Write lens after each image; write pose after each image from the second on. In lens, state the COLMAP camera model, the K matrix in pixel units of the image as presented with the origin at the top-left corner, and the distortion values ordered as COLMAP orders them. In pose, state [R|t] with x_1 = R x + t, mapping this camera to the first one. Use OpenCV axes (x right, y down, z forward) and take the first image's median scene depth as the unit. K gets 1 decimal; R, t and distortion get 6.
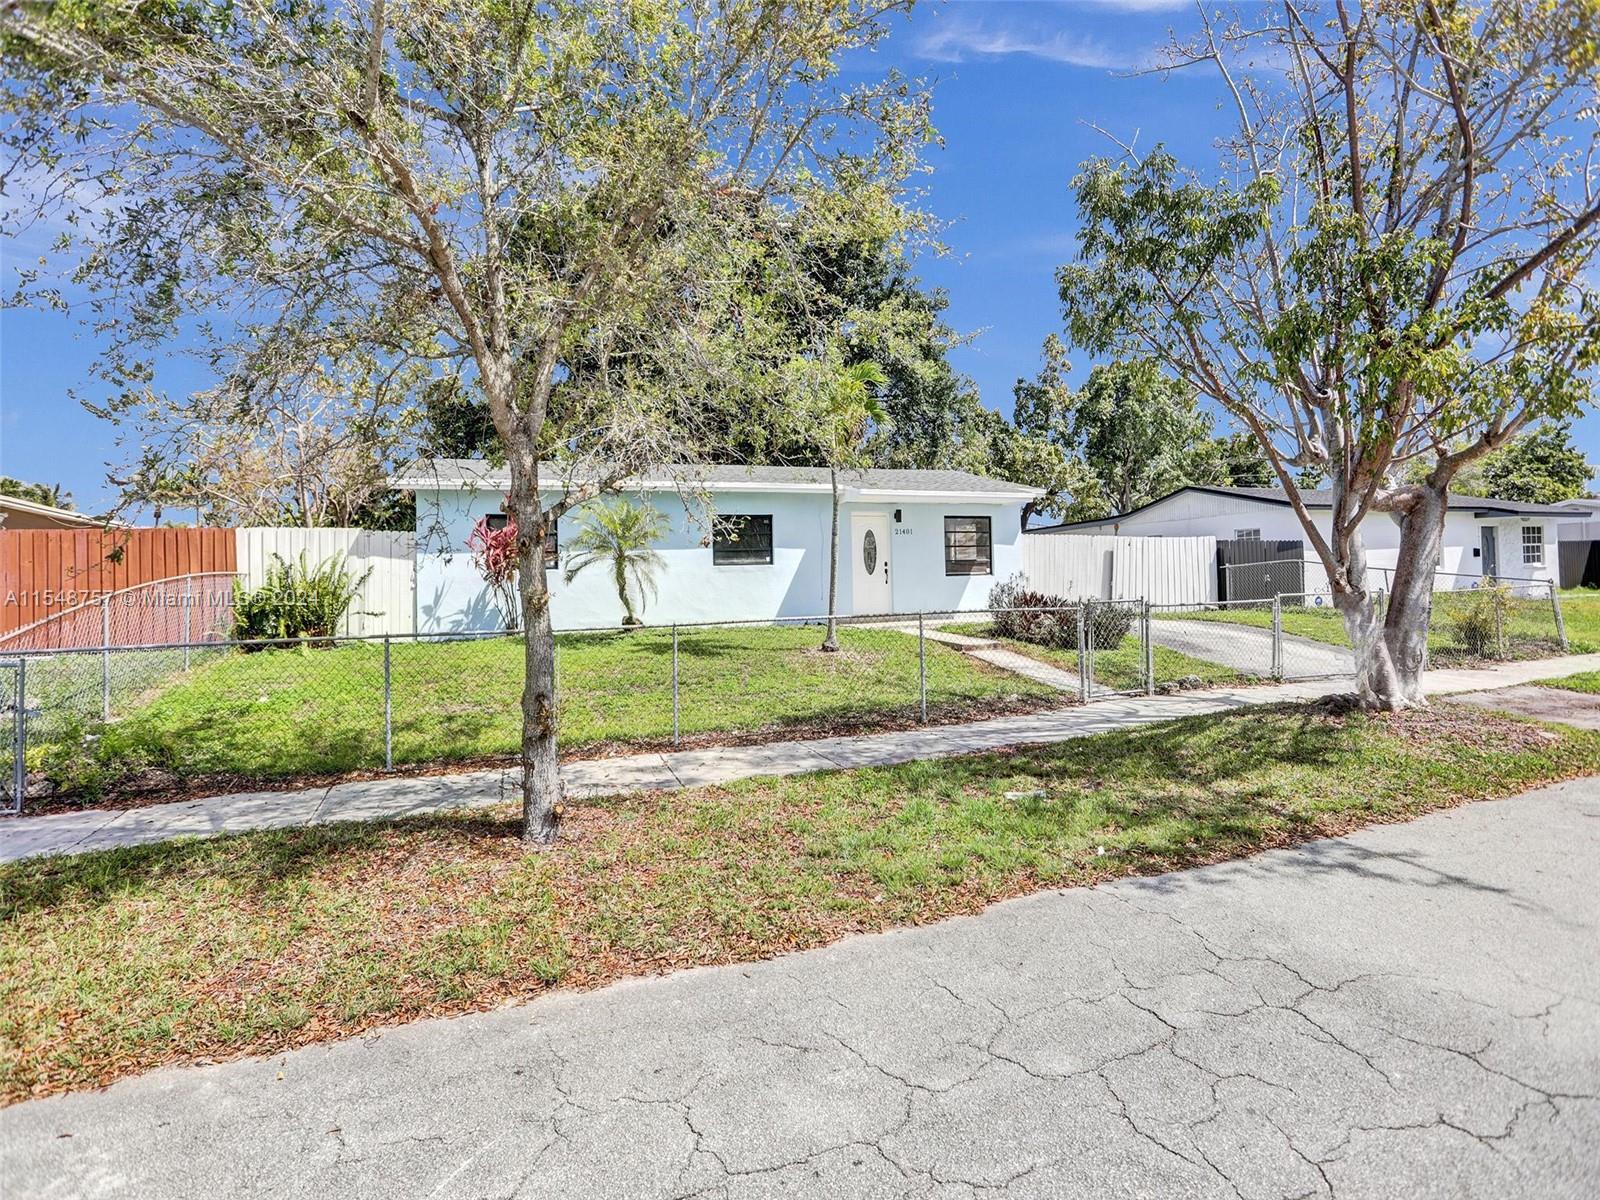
lens RADIAL K [[791.1, 0, 824.5], [0, 791.1, 557.6], [0, 0, 1]] dist [-0.073002, 0.029371]
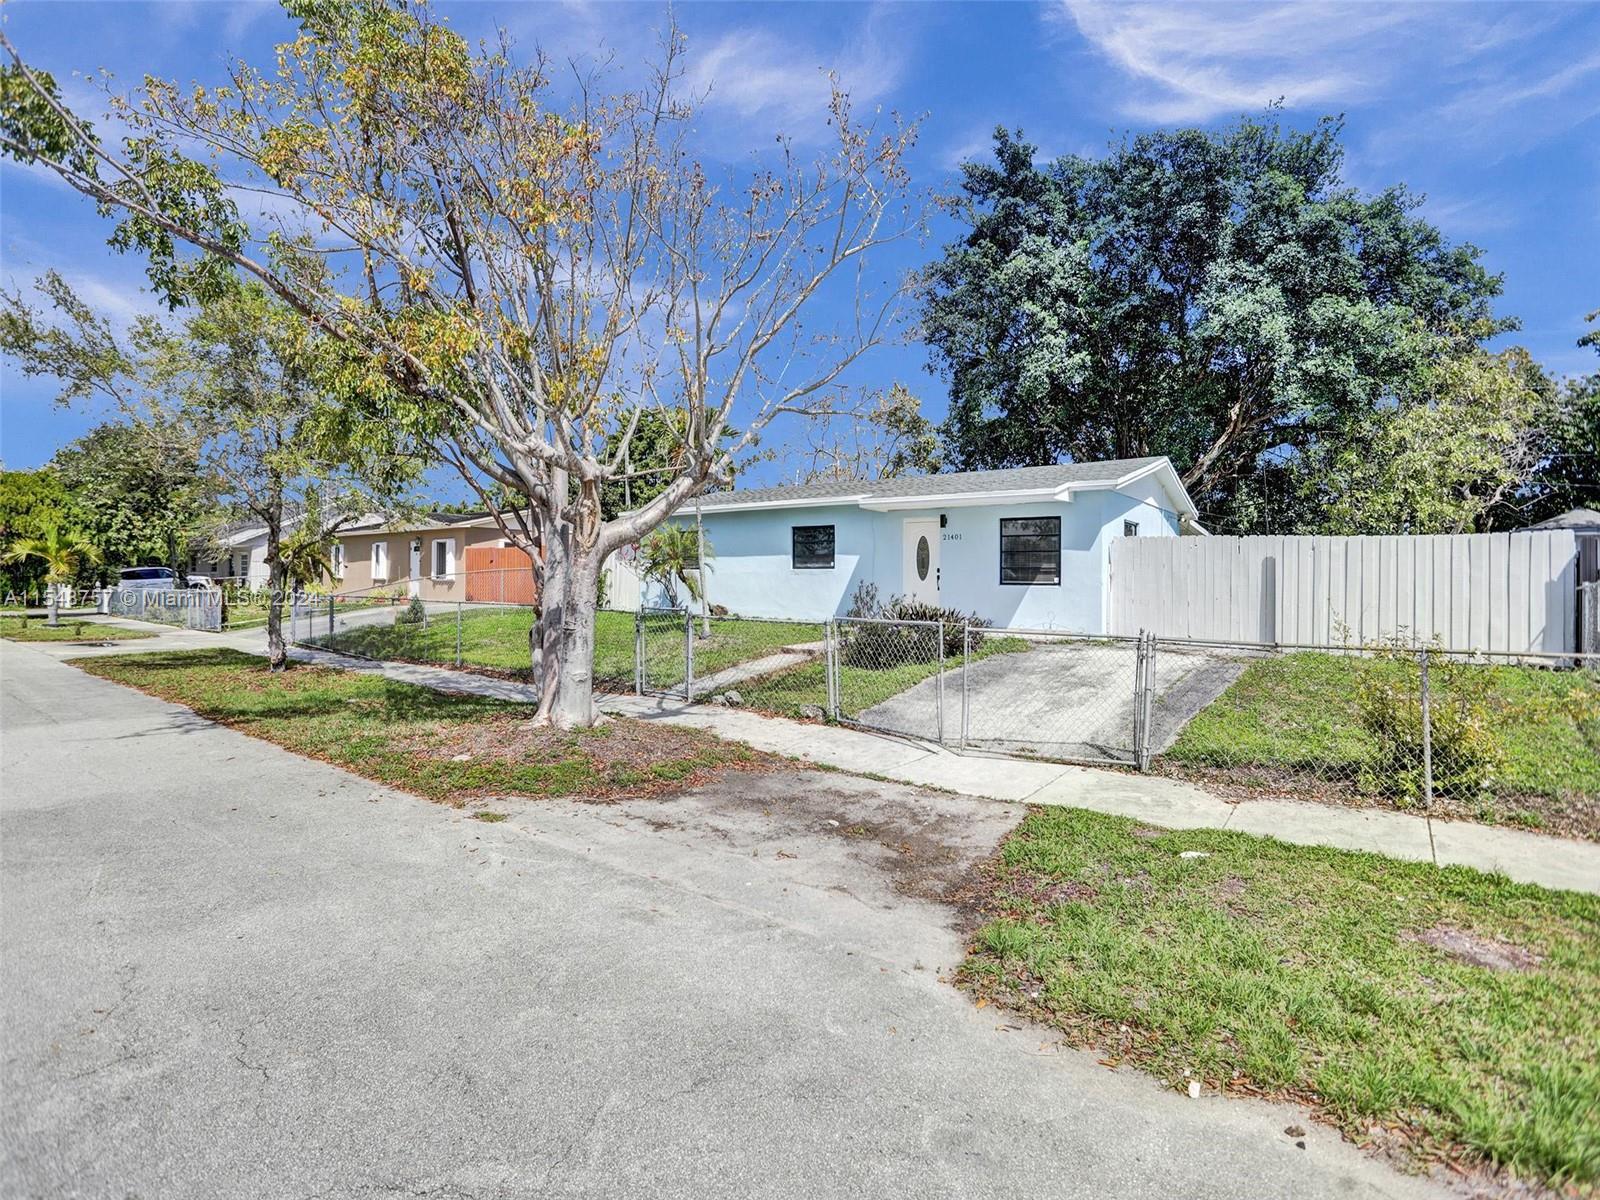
lens RADIAL K [[774.6, 0, 800.7], [0, 774.6, 587.9], [0, 0, 1]] dist [-0.067583, 0.027190]
pose [[0.551190, 0.032452, -0.833748, 0.835412], [-0.013226, 0.999458, 0.030158, 0.003530], [0.834275, -0.005596, 0.551321, 0.340805]]
